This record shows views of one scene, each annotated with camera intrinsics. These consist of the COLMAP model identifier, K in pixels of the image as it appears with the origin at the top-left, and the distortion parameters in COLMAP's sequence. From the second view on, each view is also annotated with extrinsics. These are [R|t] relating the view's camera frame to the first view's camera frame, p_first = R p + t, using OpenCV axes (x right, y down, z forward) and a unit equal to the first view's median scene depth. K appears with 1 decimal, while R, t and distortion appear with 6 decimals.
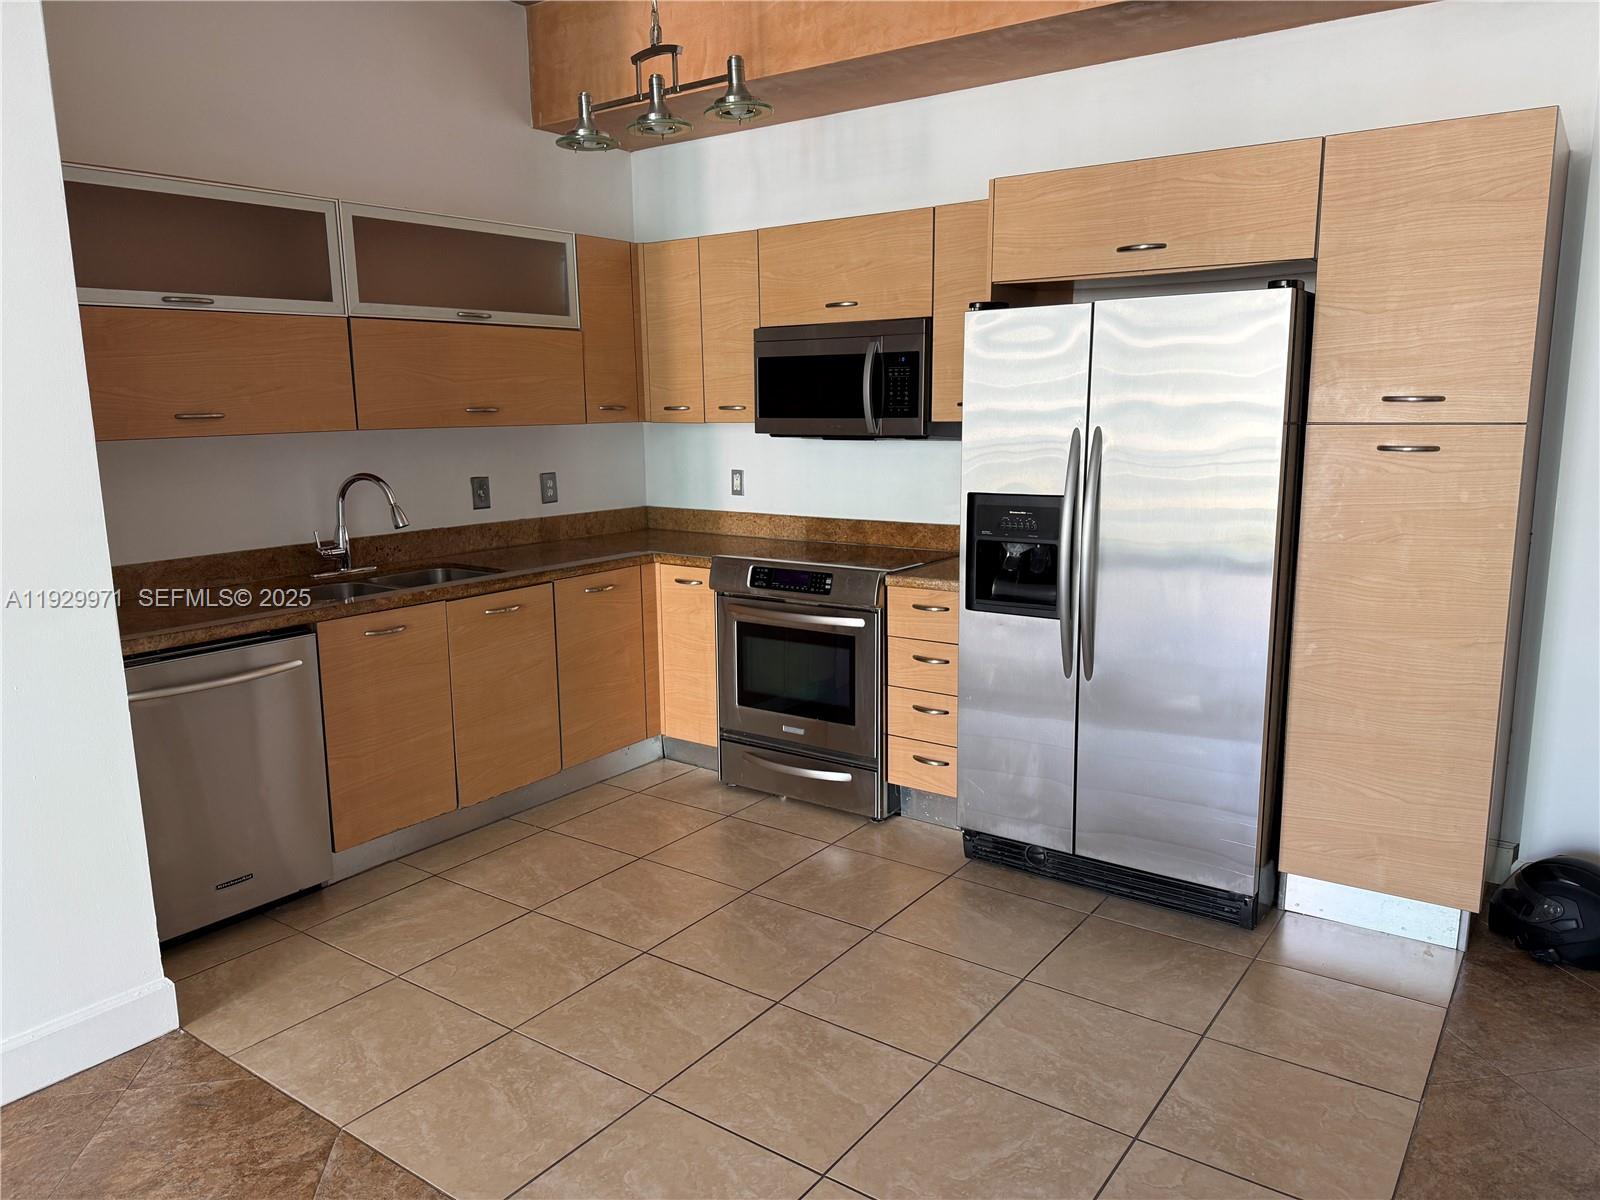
lens RADIAL K [[1128.9, 0, 805.3], [0, 1128.9, 596.6], [0, 0, 1]] dist [0.051315, -0.061420]
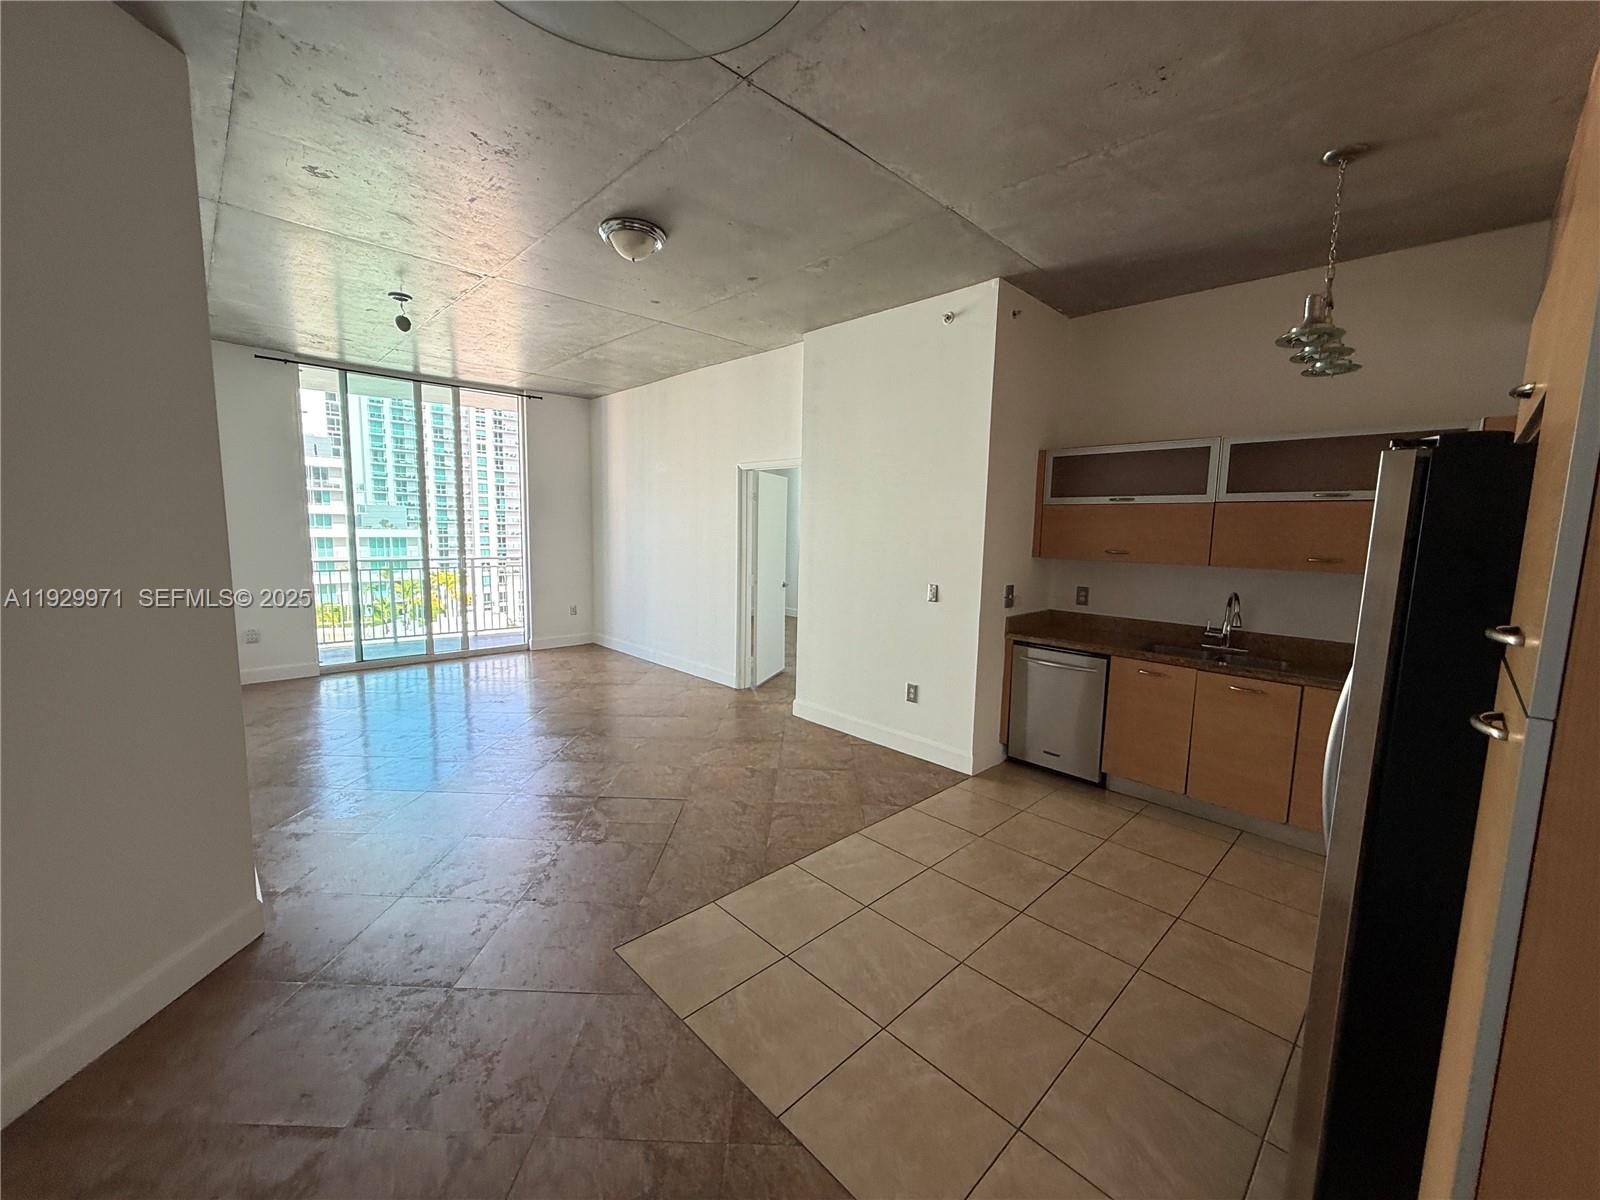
lens RADIAL K [[638.1, 0, 805.9], [0, 638.1, 596.1], [0, 0, 1]] dist [-0.008655, 0.002297]
pose [[-0.176202, 0.121878, -0.976780, 0.741812], [-0.188454, 0.969773, 0.154999, -0.149628], [0.966146, 0.211389, -0.147908, 0.610786]]
